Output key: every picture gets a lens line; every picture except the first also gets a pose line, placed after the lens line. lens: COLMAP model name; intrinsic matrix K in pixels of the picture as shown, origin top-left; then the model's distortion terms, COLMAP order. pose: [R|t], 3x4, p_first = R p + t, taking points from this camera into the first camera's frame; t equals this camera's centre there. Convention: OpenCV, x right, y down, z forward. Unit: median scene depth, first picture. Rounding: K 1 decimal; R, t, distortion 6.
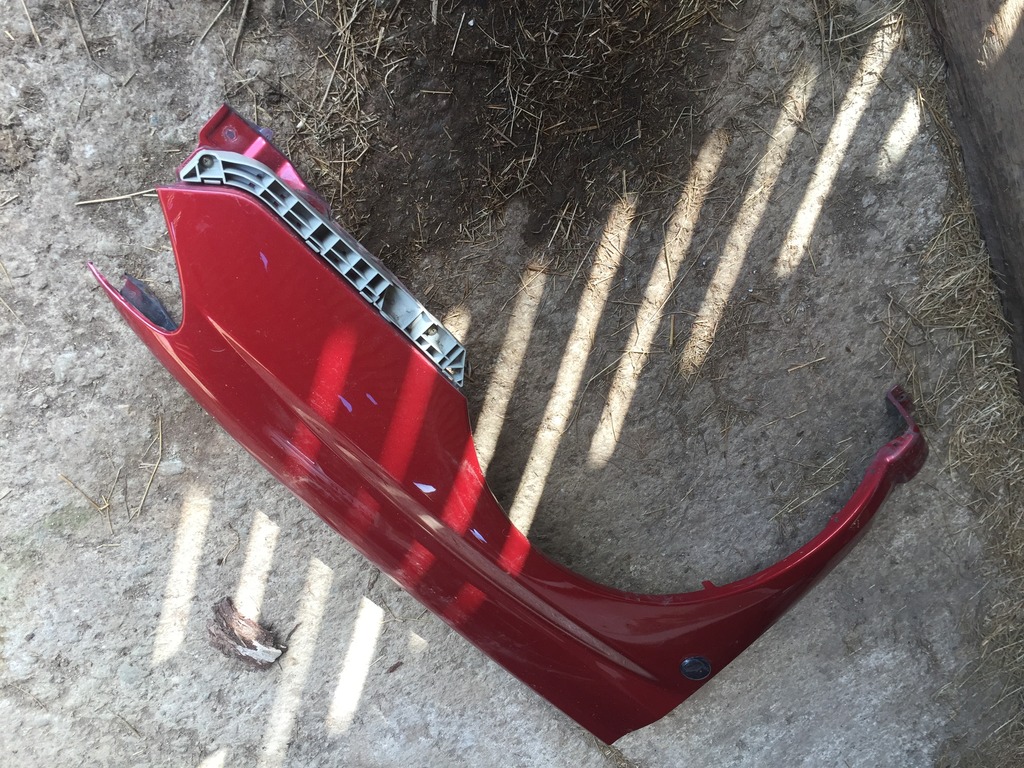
lens RADIAL K [[877.1, 0, 519.0], [0, 877.1, 387.3], [0, 0, 1]] dist [0.095116, -0.131306]
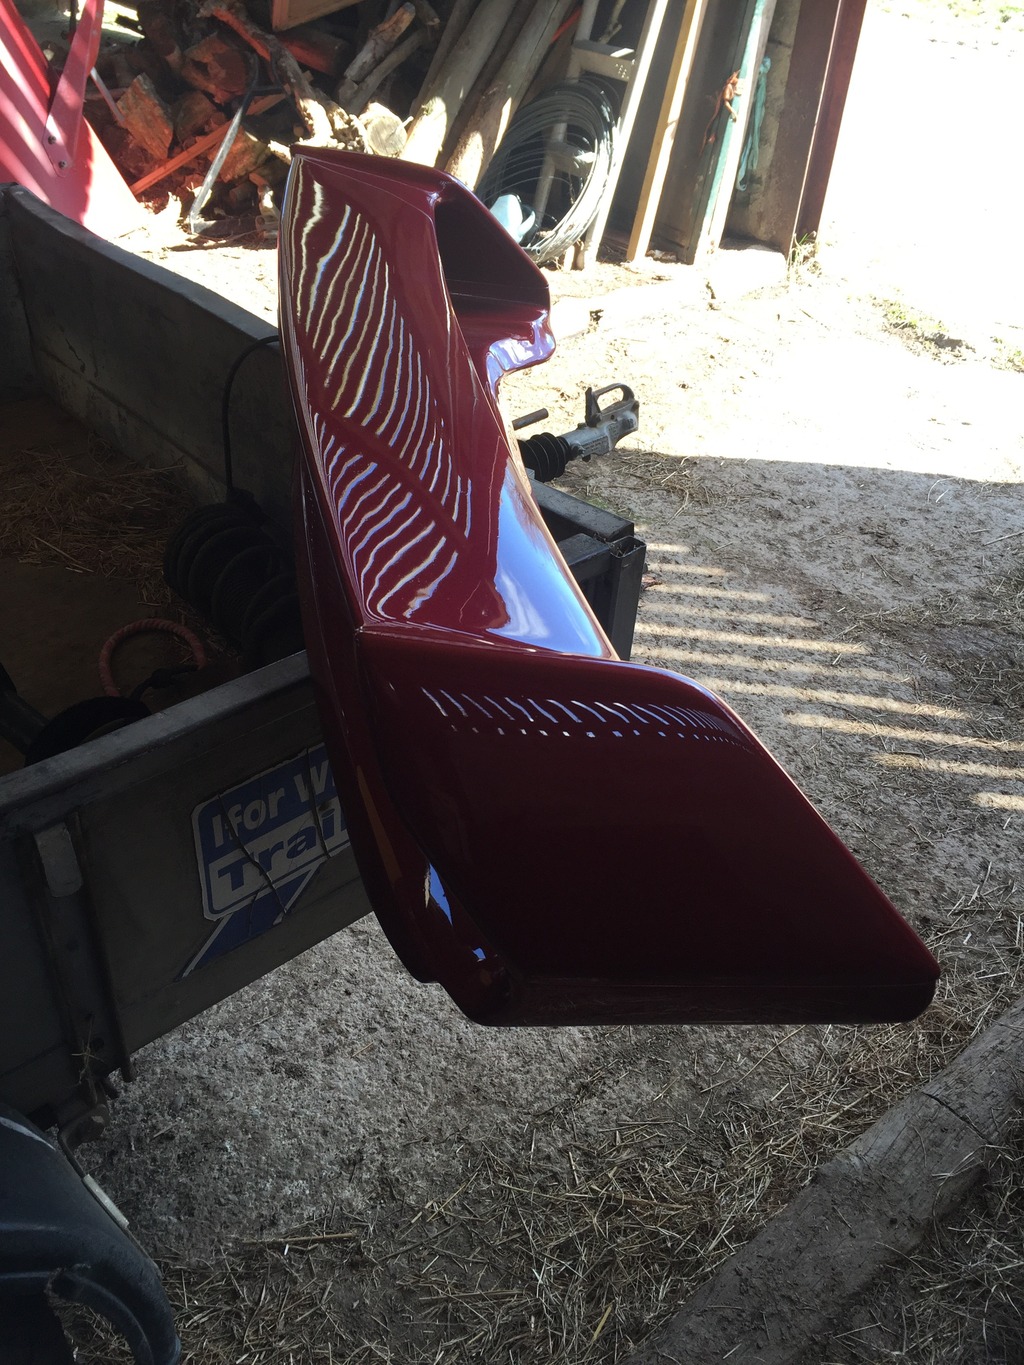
lens RADIAL K [[1165.1, 0, 512.0], [0, 1165.1, 682.5], [0, 0, 1]] dist [0.088294, -0.127193]
pose [[0.178714, 0.329975, -0.926918, 1.906369], [-0.877005, -0.373630, -0.302099, 1.184010], [-0.446009, 0.866901, 0.222617, 0.853100]]
